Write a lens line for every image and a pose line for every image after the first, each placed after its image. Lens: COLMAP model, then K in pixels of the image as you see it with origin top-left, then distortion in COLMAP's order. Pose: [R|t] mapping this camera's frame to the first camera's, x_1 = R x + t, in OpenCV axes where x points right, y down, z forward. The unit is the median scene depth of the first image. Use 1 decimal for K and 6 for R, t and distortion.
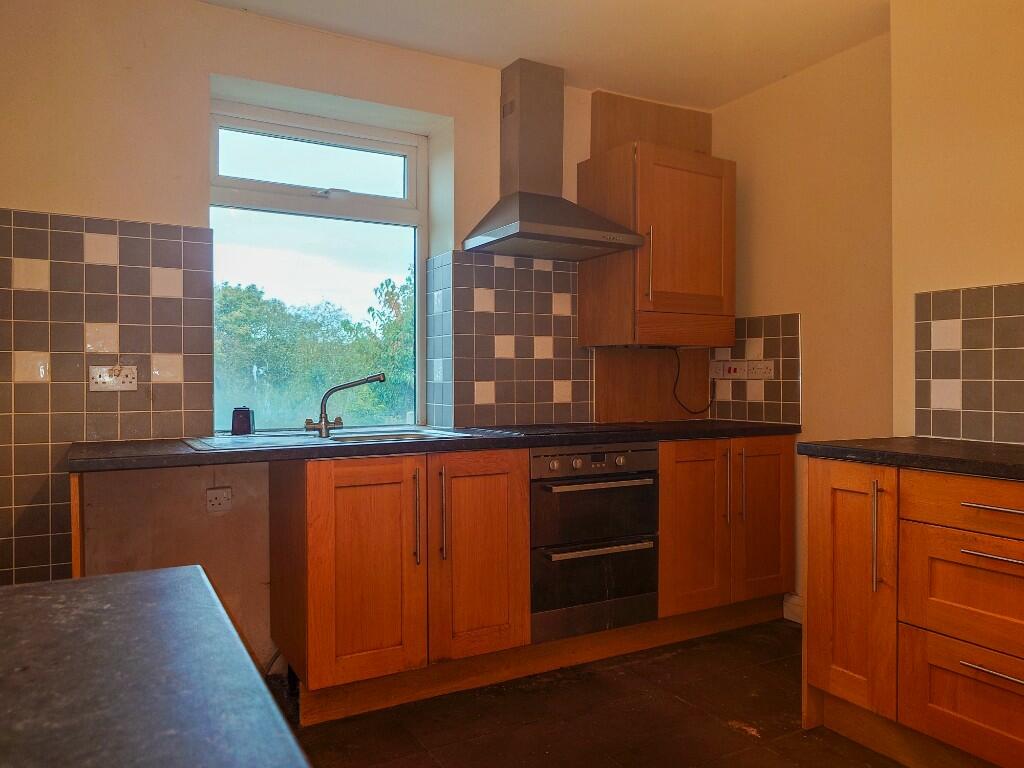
lens RADIAL K [[742.1, 0, 529.2], [0, 742.1, 383.4], [0, 0, 1]] dist [-0.001495, -0.001612]
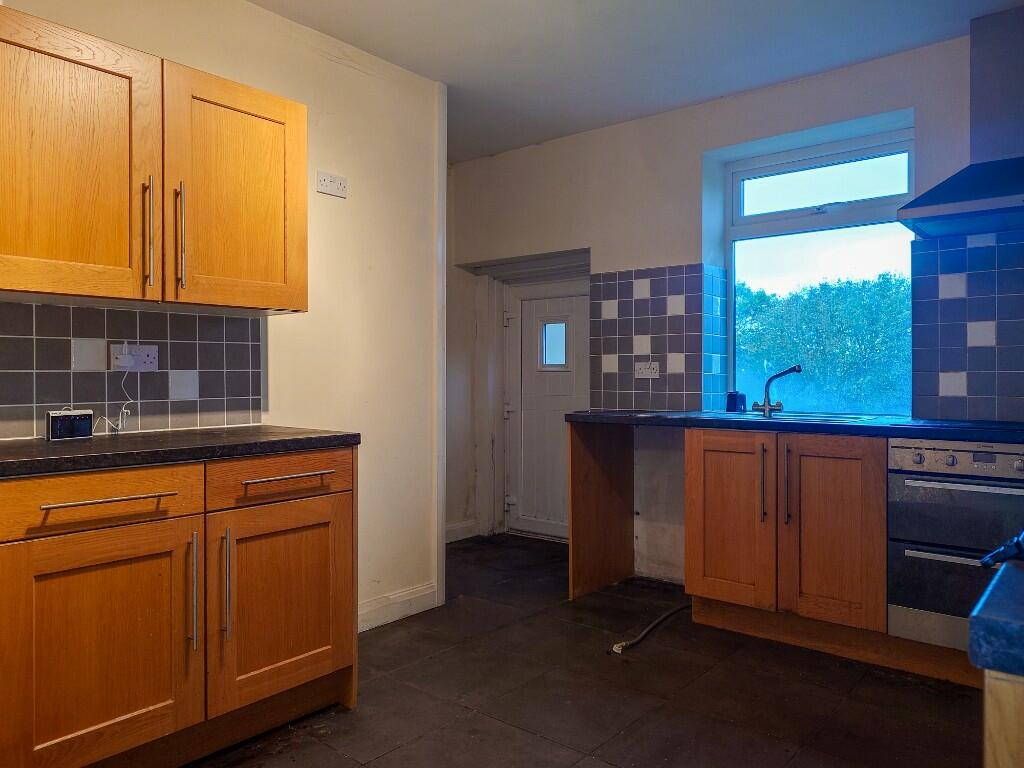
lens RADIAL K [[742.1, 0, 529.2], [0, 742.1, 383.4], [0, 0, 1]] dist [-0.001495, -0.001612]
pose [[0.358058, 0.009992, -0.933646, 0.770931], [-0.006115, 0.999946, 0.008356, 0.008857], [0.933679, 0.002717, 0.358100, 0.195852]]
